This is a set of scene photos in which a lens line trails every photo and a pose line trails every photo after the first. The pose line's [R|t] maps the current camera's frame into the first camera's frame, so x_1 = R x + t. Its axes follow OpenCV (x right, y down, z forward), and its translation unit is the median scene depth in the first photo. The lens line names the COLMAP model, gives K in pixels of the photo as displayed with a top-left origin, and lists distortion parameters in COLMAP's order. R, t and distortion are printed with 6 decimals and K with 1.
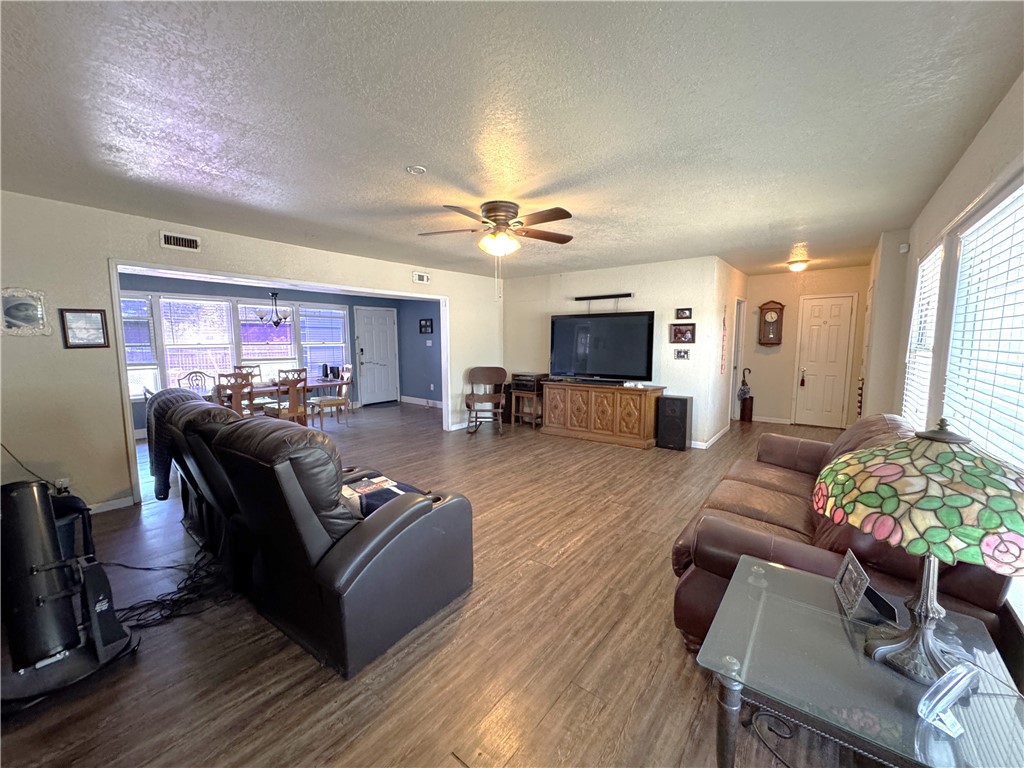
lens RADIAL K [[409.0, 0, 511.0], [0, 409.0, 384.1], [0, 0, 1]] dist [-0.004366, 0.000575]
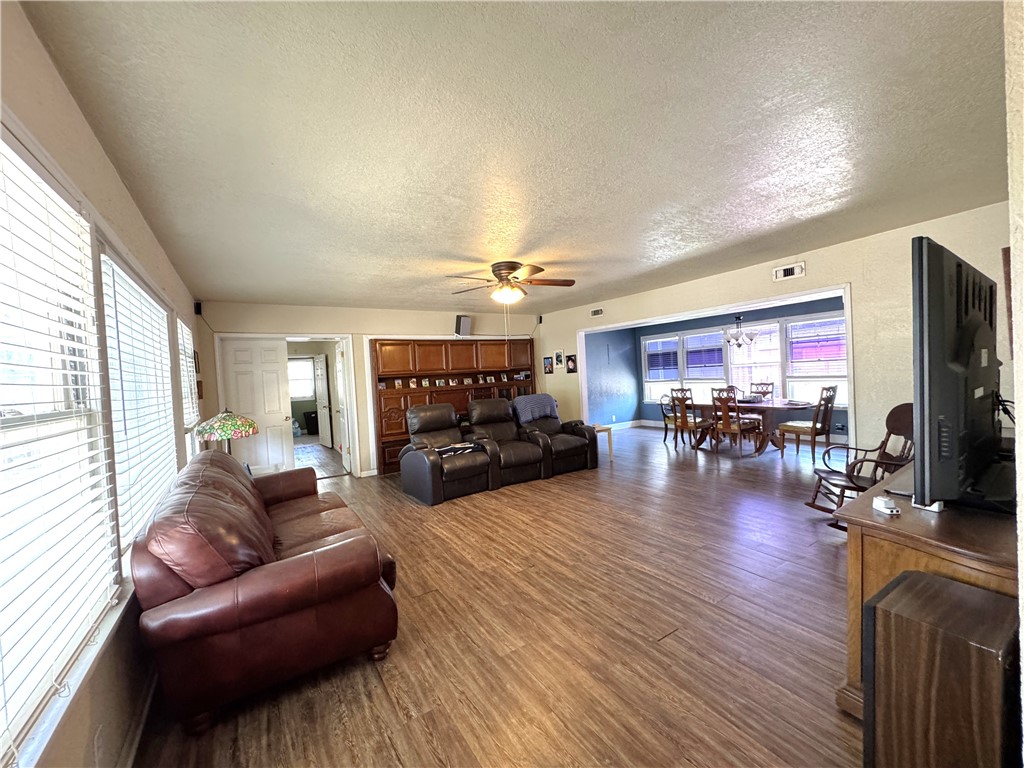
lens RADIAL K [[409.0, 0, 514.6], [0, 409.0, 388.4], [0, 0, 1]] dist [-0.004366, 0.000575]
pose [[-0.314050, 0.050314, -0.948072, 0.906847], [-0.051356, 0.996232, 0.069881, -0.115843], [0.948017, 0.070636, -0.310283, 1.125920]]
